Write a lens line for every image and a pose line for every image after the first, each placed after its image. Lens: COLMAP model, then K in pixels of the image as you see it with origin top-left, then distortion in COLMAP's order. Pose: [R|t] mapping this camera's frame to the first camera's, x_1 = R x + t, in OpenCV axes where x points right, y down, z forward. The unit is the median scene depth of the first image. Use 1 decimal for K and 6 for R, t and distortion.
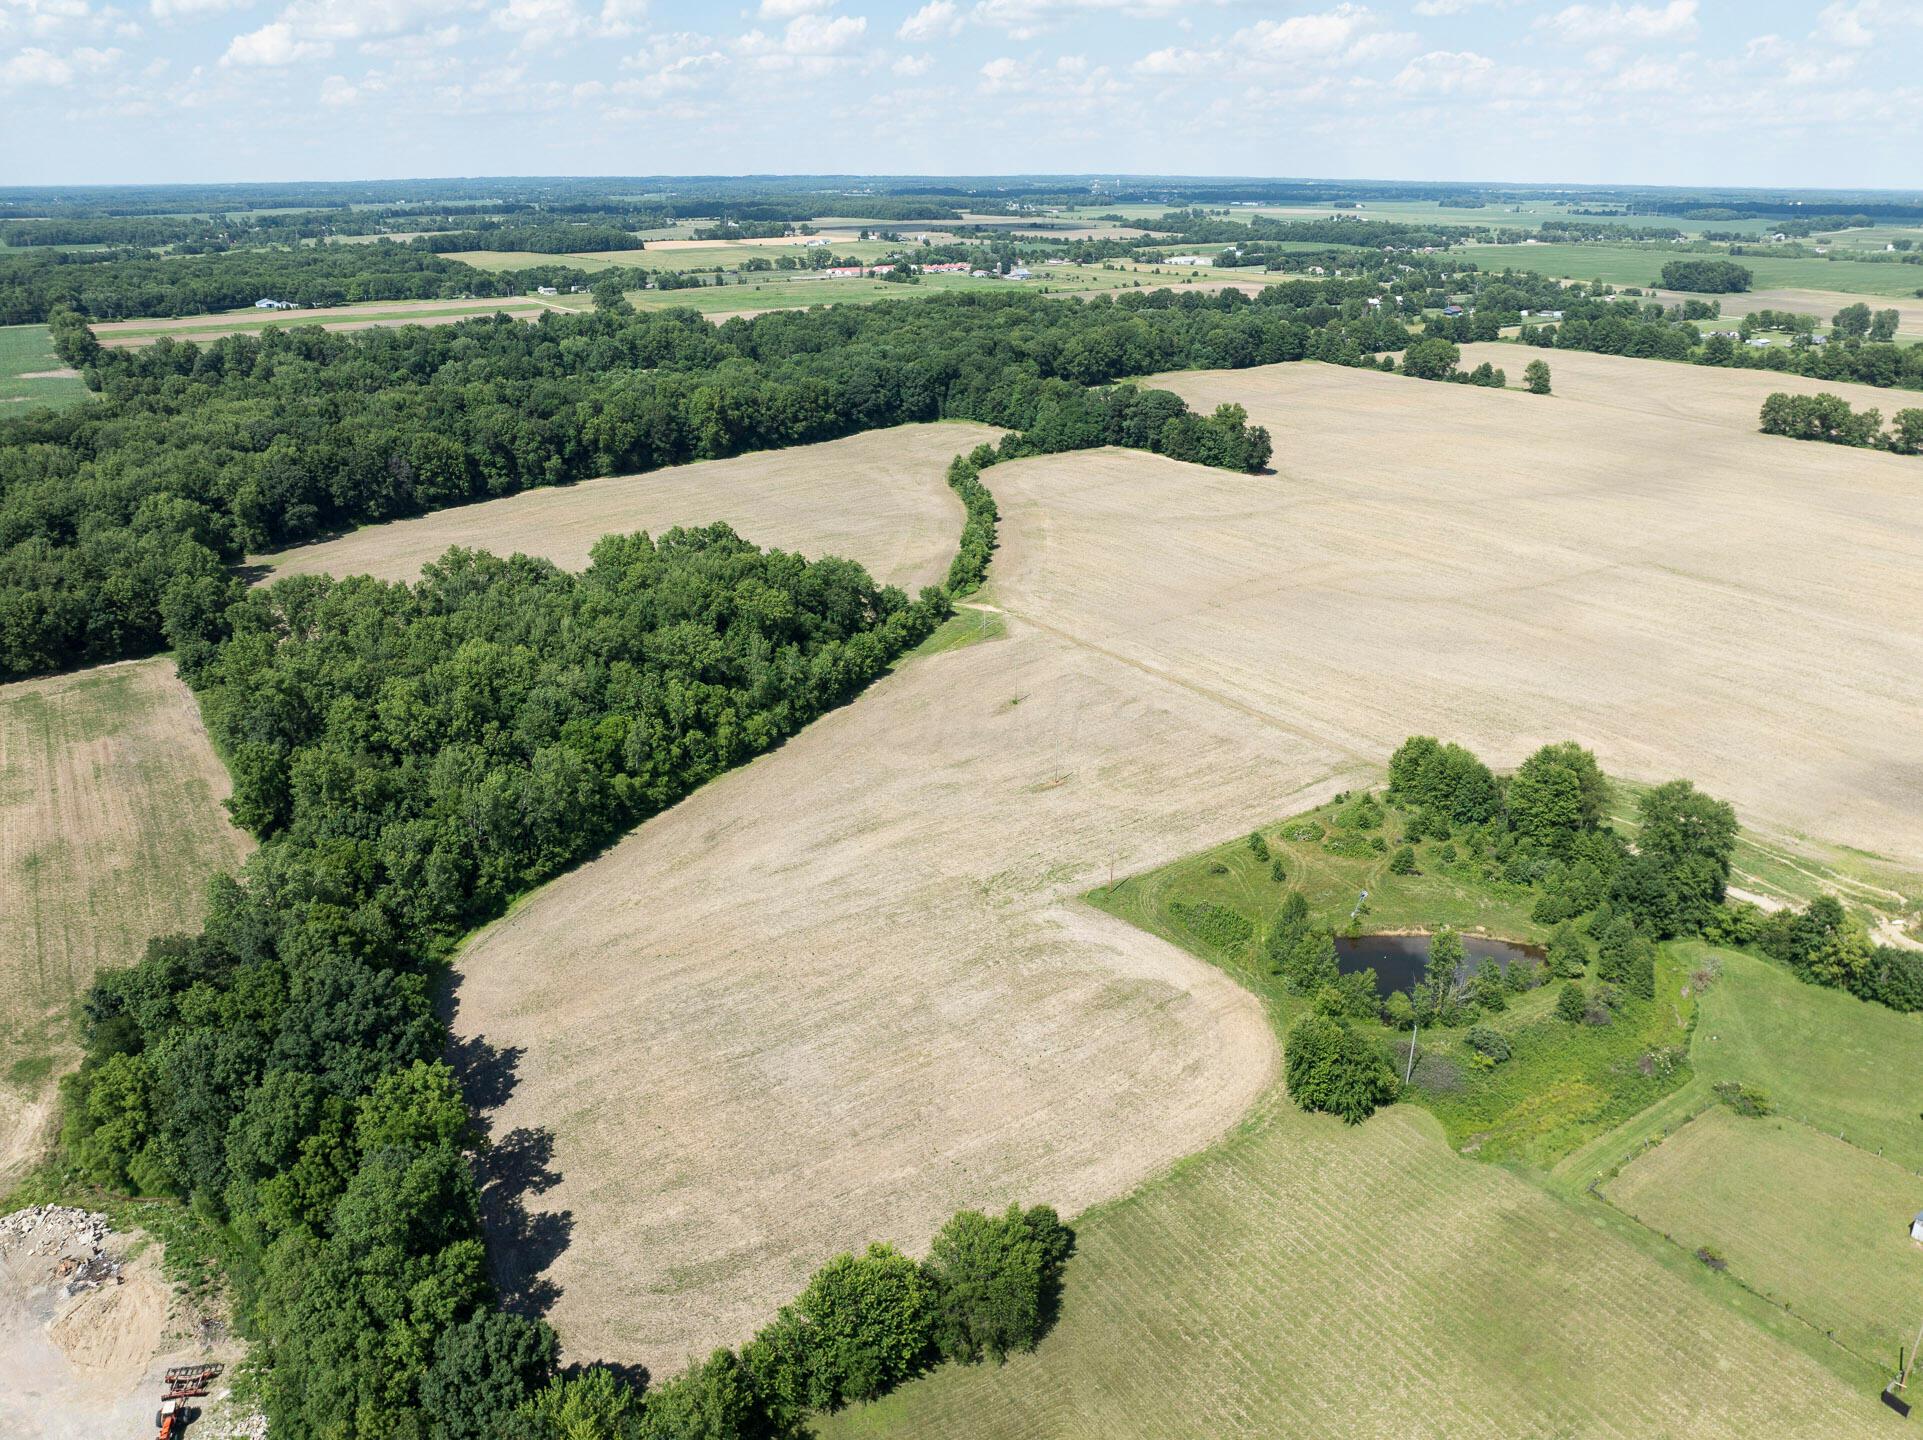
lens RADIAL K [[1349.1, 0, 955.4], [0, 1349.1, 716.9], [0, 0, 1]] dist [-0.048679, 0.015182]
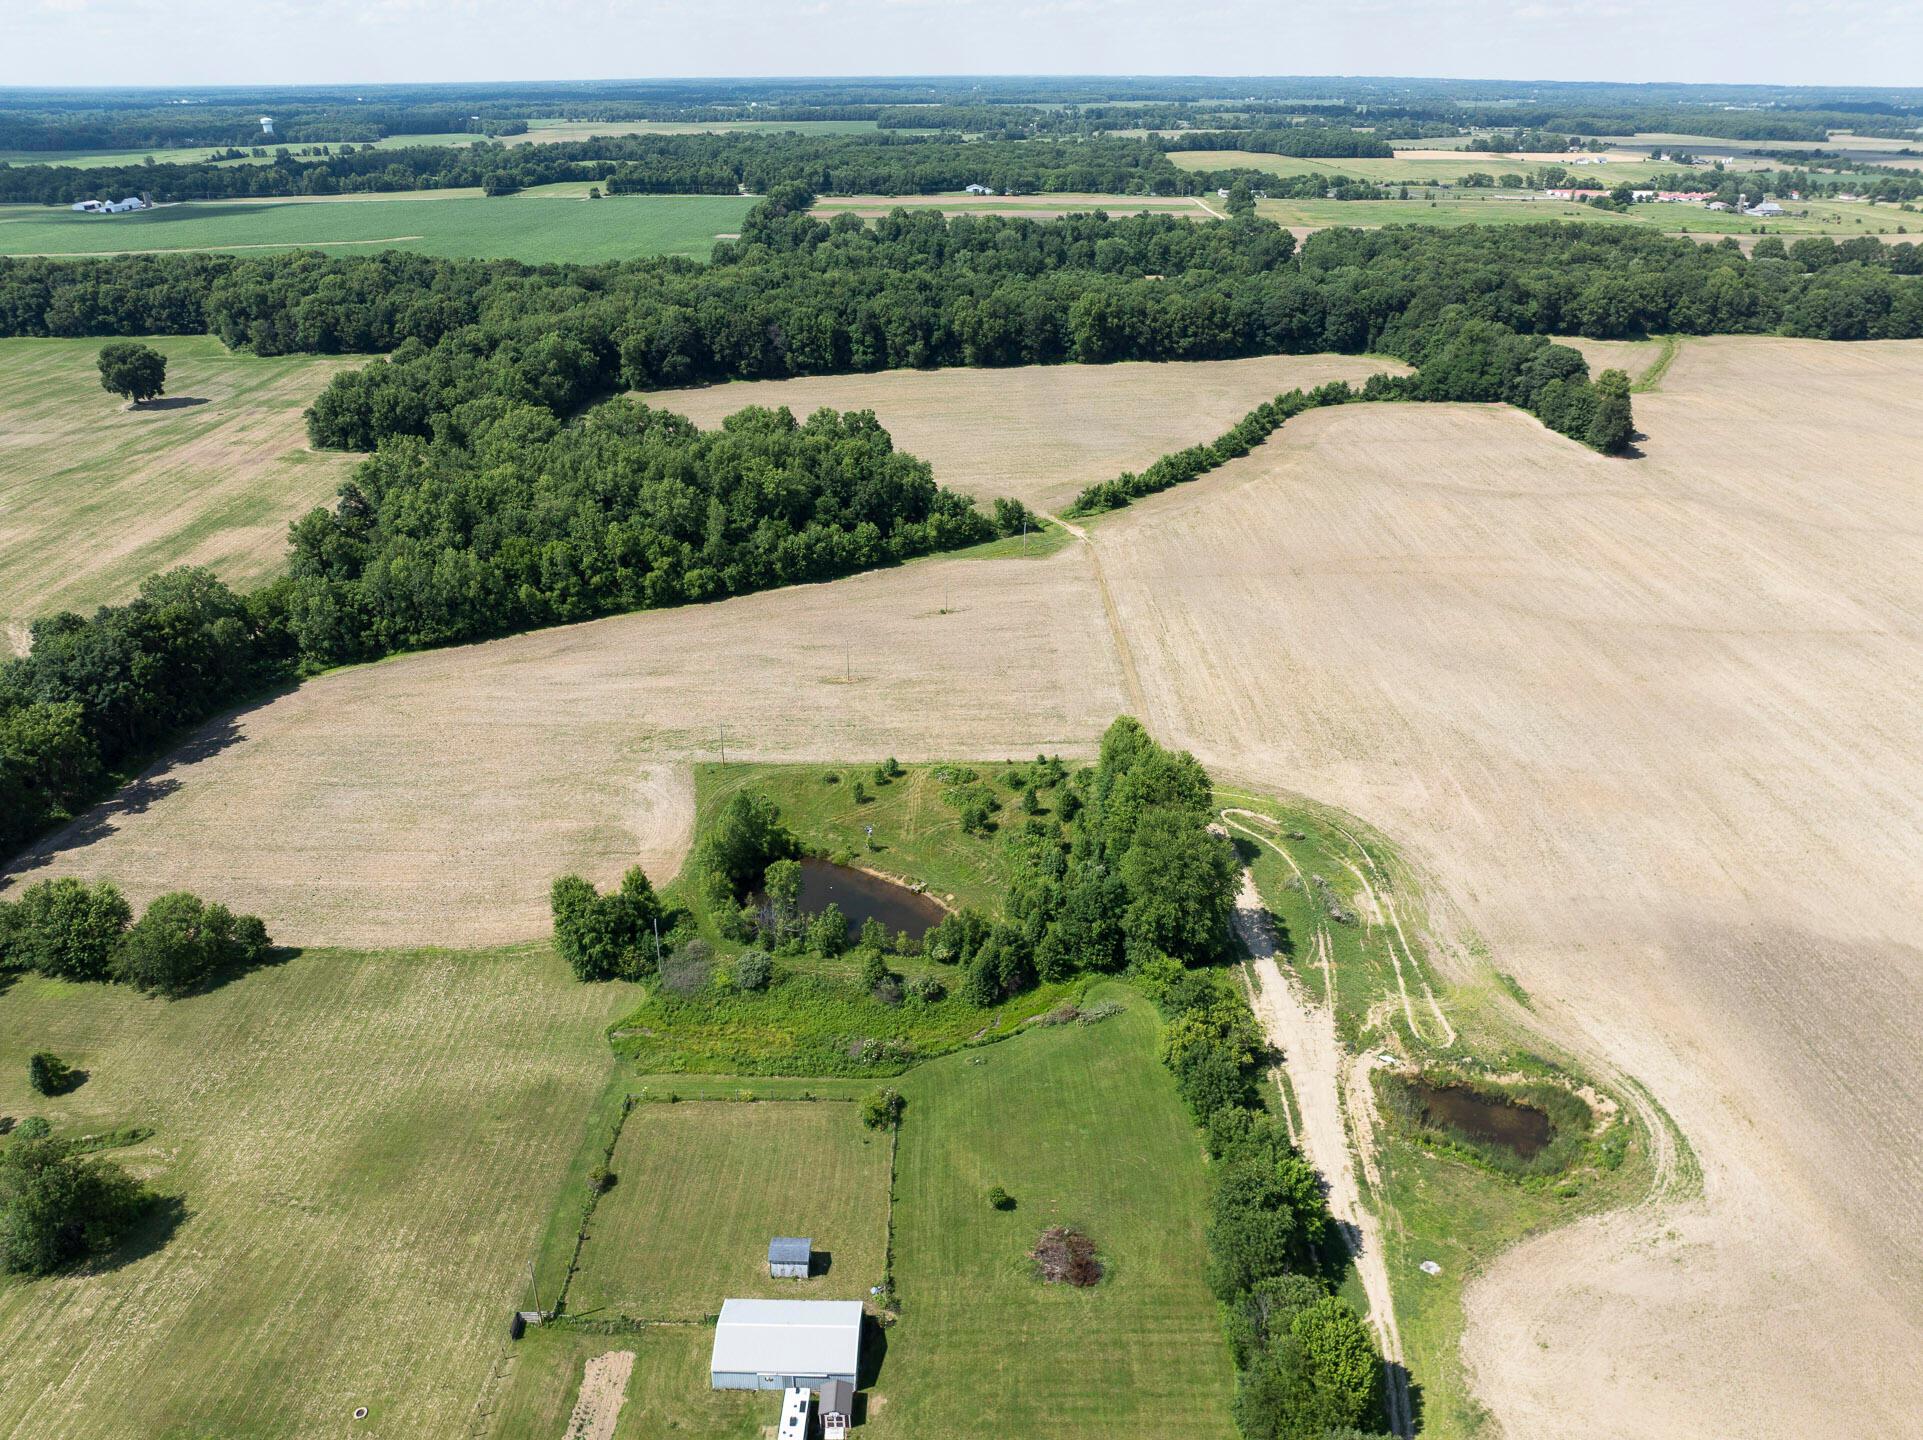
lens RADIAL K [[1349.1, 0, 961.5], [0, 1349.1, 725.9], [0, 0, 1]] dist [-0.048679, 0.015182]
pose [[0.827143, 0.249191, -0.503725, 0.375507], [-0.213570, 0.968453, 0.128398, -0.038744], [0.519829, 0.001377, 0.854269, 0.076858]]
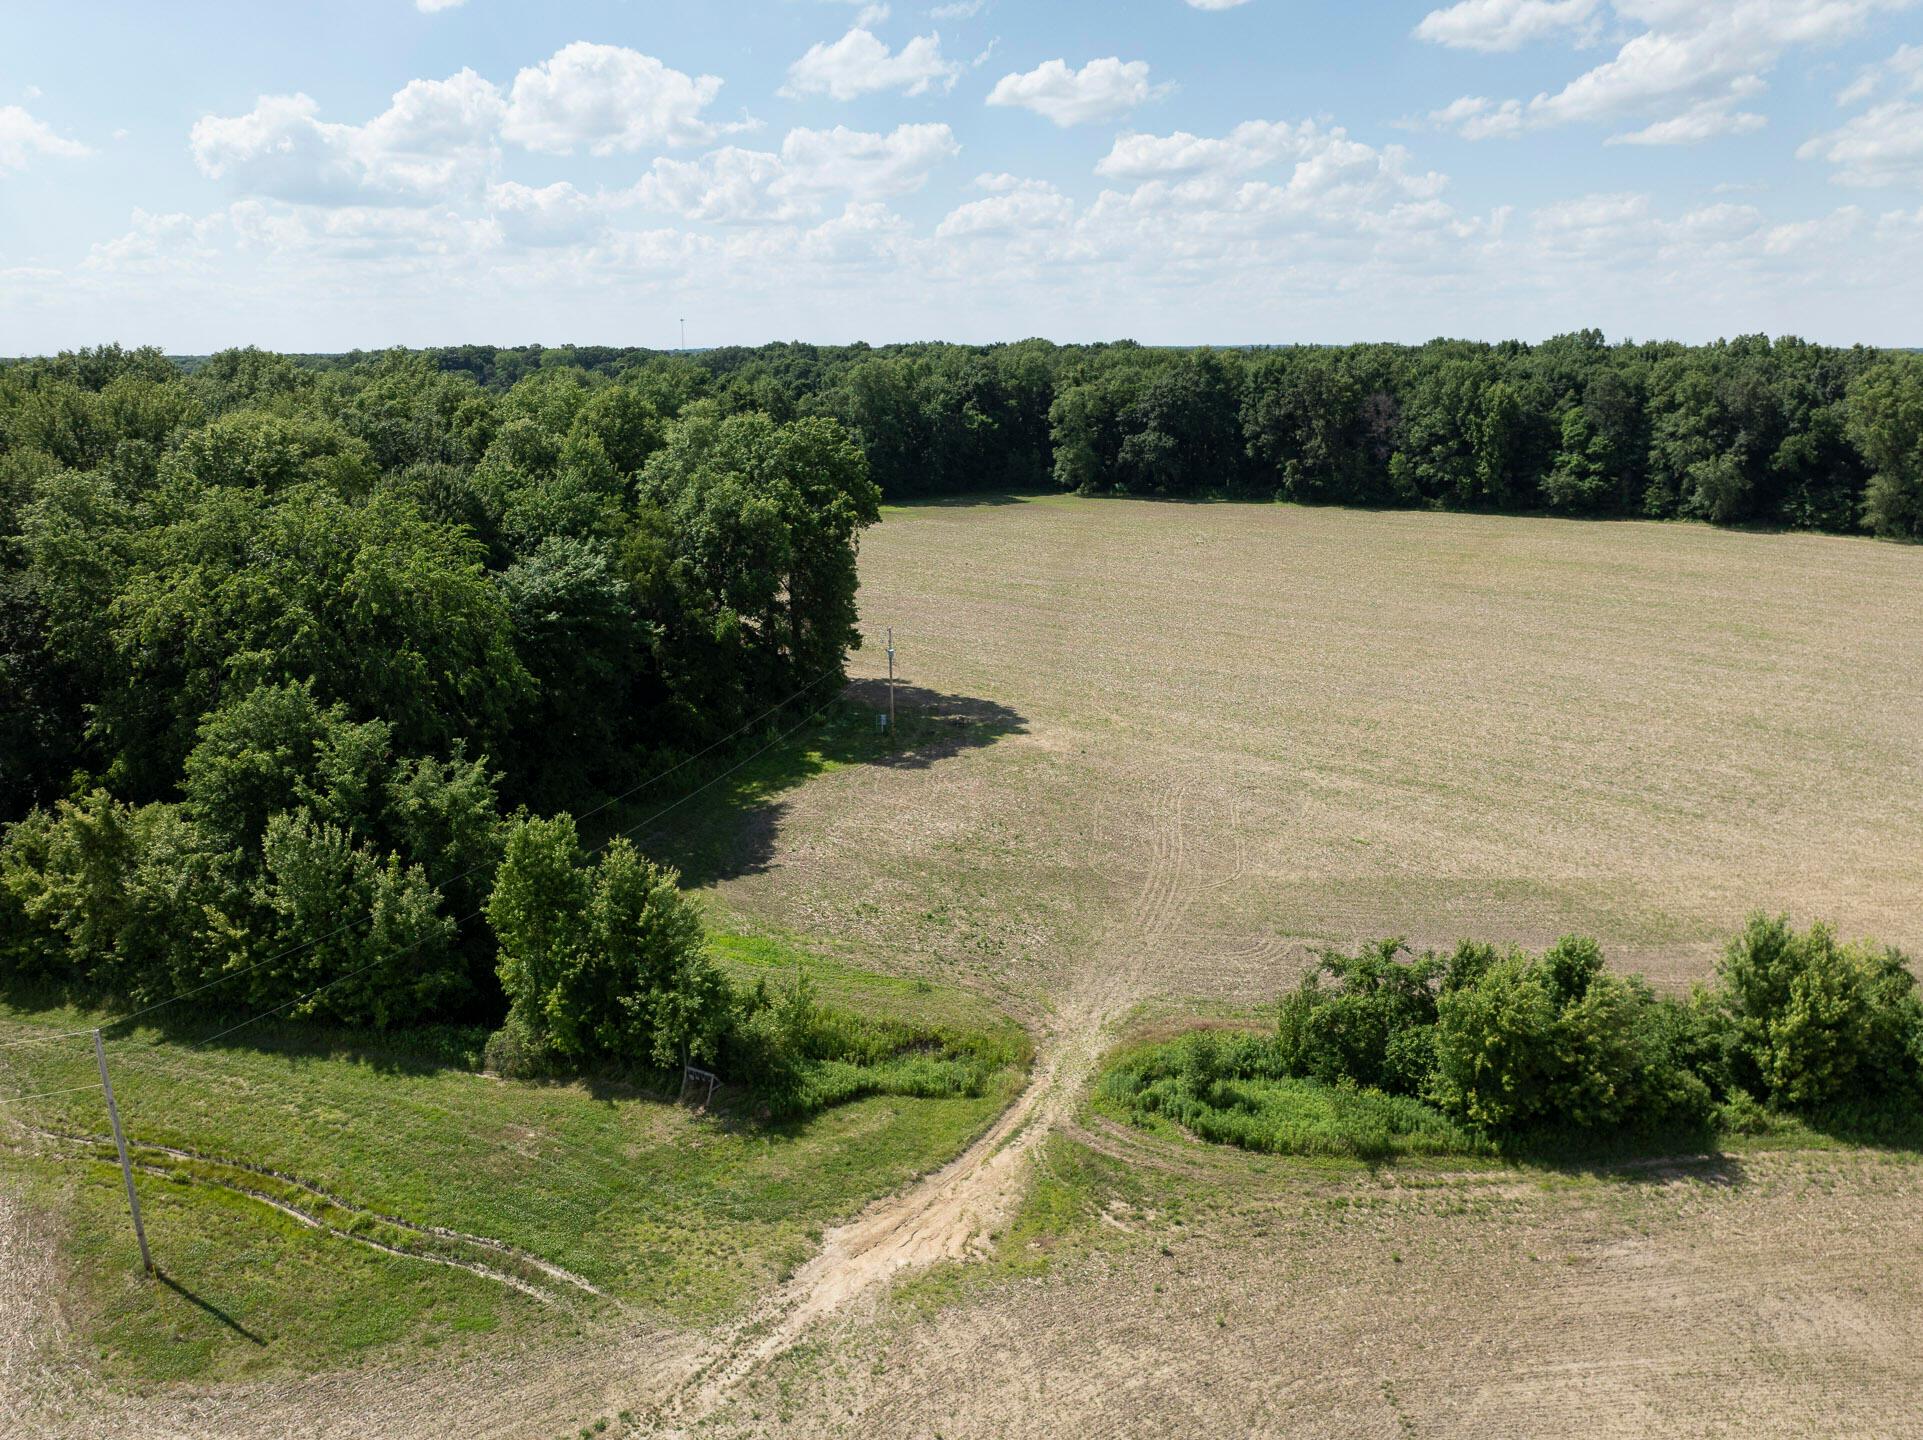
lens RADIAL K [[1349.1, 0, 958.9], [0, 1349.1, 721.9], [0, 0, 1]] dist [-0.048679, 0.015182]
pose [[0.126974, 0.261410, -0.956840, 0.097373], [-0.372217, 0.906710, 0.198321, -0.113088], [0.919419, 0.330971, 0.212430, 0.733951]]
